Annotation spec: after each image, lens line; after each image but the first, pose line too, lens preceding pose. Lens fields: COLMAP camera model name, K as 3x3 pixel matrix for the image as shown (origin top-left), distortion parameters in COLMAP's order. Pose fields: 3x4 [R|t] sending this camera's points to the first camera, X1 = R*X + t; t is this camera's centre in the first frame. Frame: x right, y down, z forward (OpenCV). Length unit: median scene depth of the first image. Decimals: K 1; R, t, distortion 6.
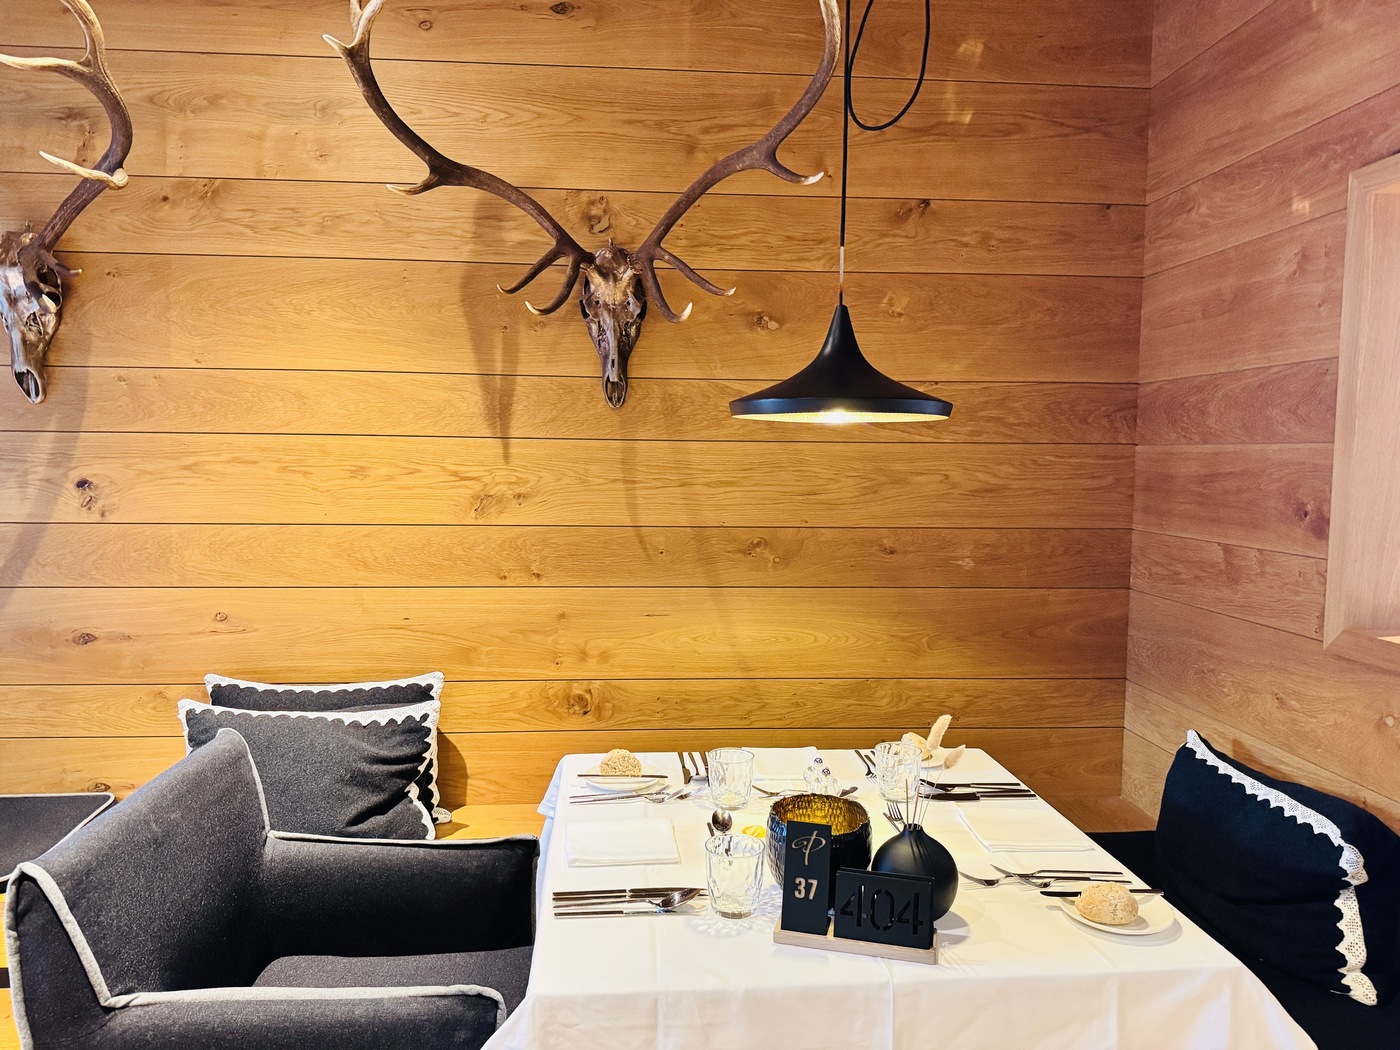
lens RADIAL K [[993.7, 0, 700.0], [0, 993.7, 525.0], [0, 0, 1]] dist [0.134298, -0.215656]
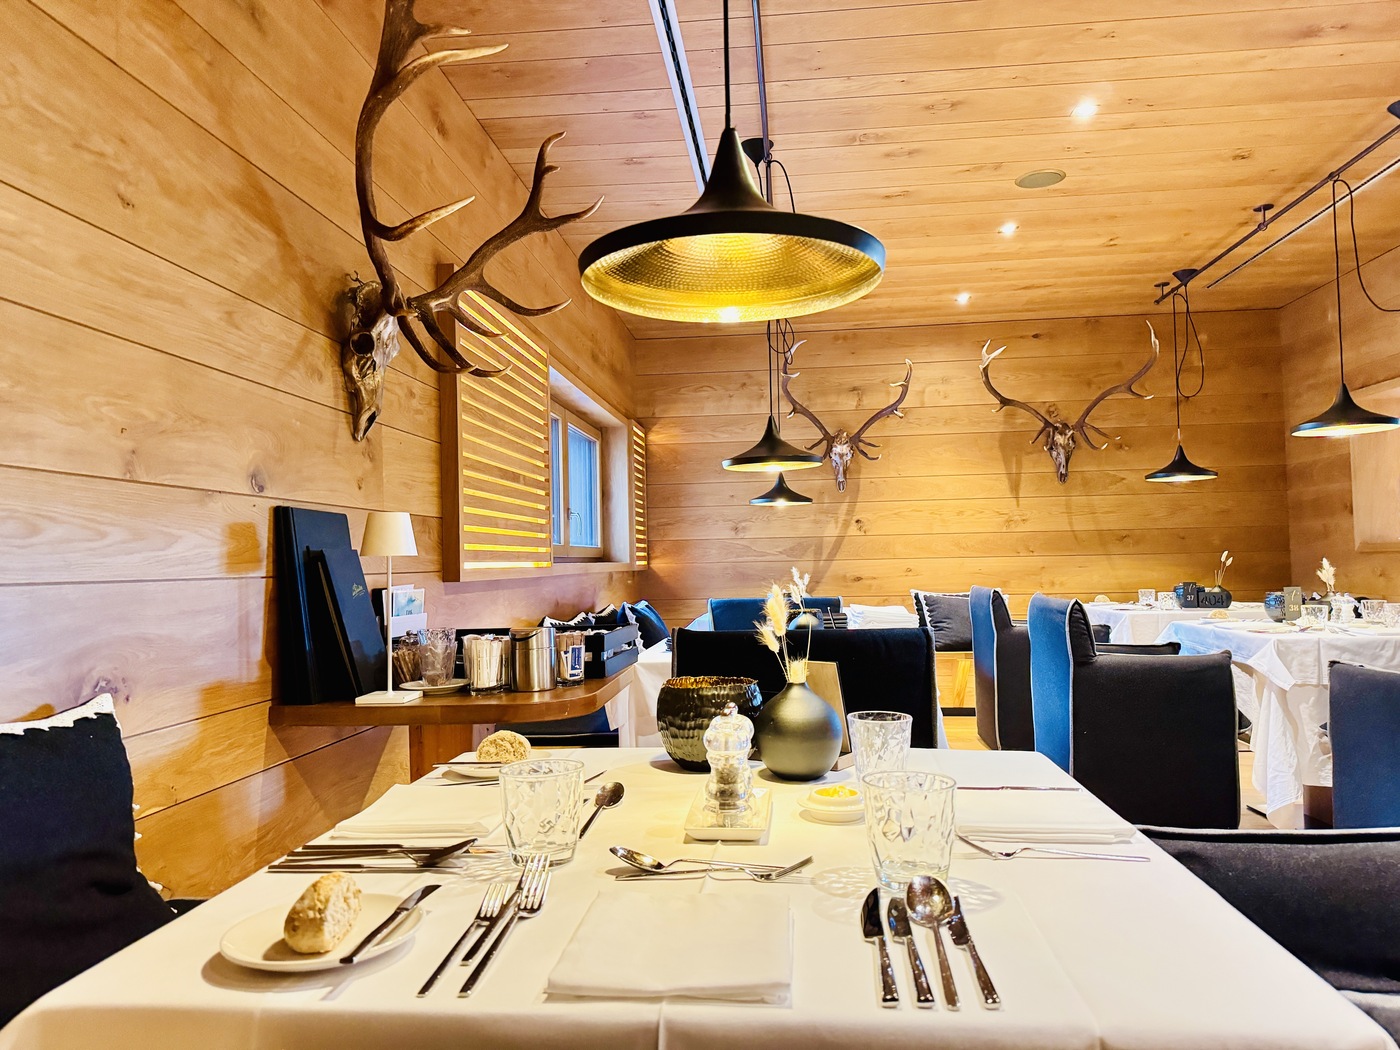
lens RADIAL K [[993.7, 0, 700.0], [0, 993.7, 525.0], [0, 0, 1]] dist [0.134298, -0.215656]
pose [[0.987494, -0.038961, -0.152766, -0.614807], [0.022168, 0.993670, -0.110127, 0.250458], [0.156089, 0.105363, 0.982107, -1.664081]]
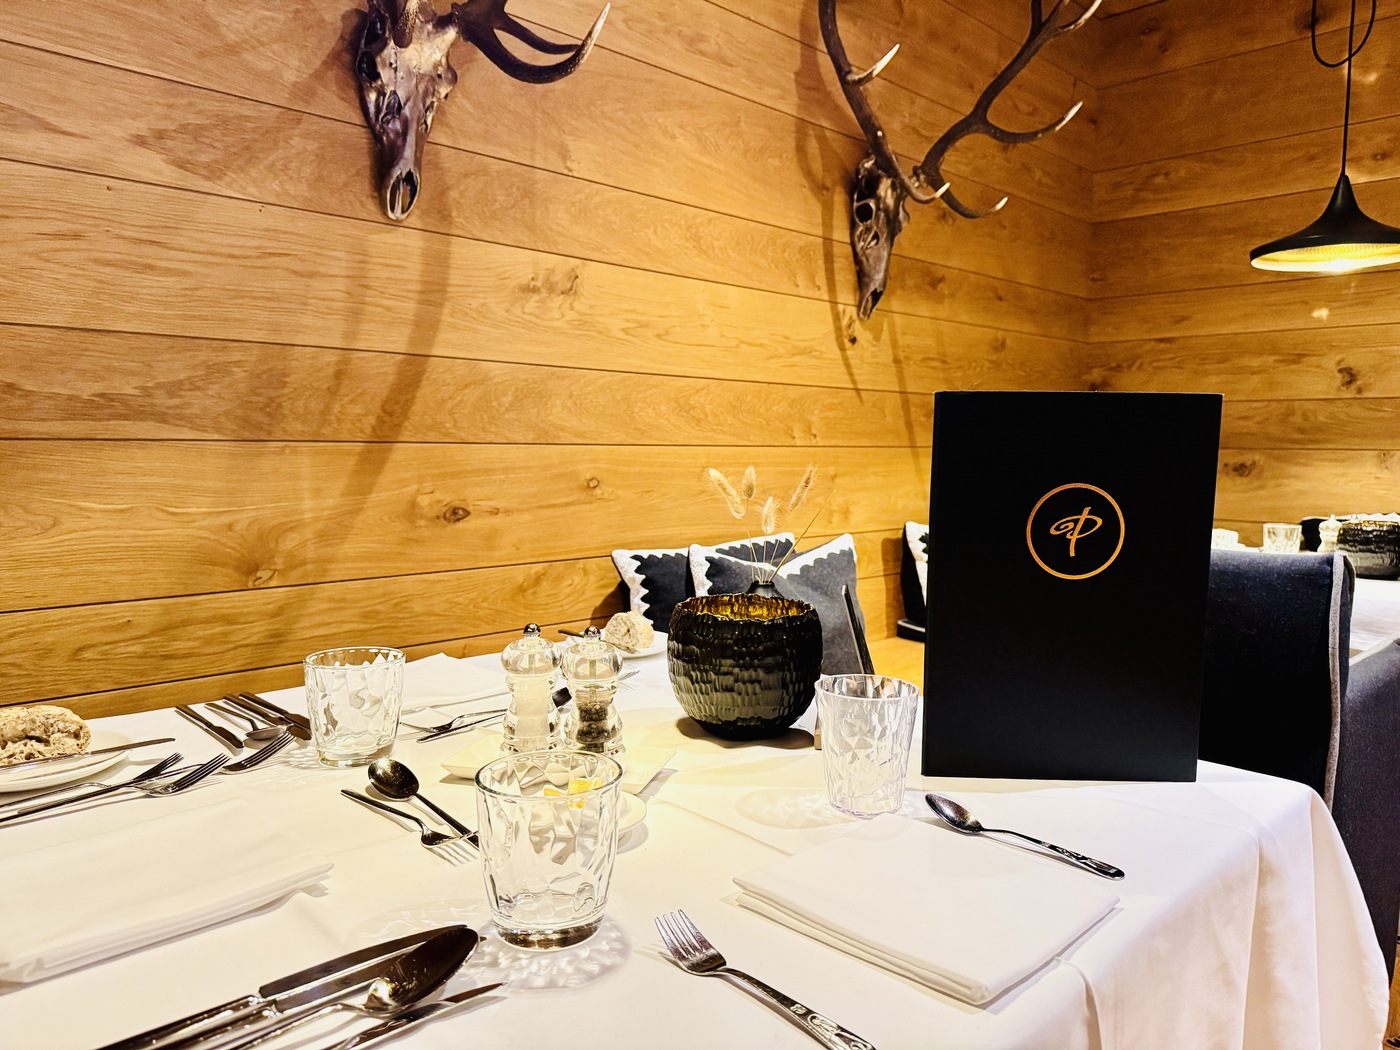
lens RADIAL K [[993.7, 0, 700.0], [0, 993.7, 525.0], [0, 0, 1]] dist [0.134298, -0.215656]
pose [[0.747044, -0.058605, 0.662187, -0.972646], [0.014303, 0.997293, 0.072128, 0.068654], [-0.664621, -0.044412, 0.745859, 0.311349]]
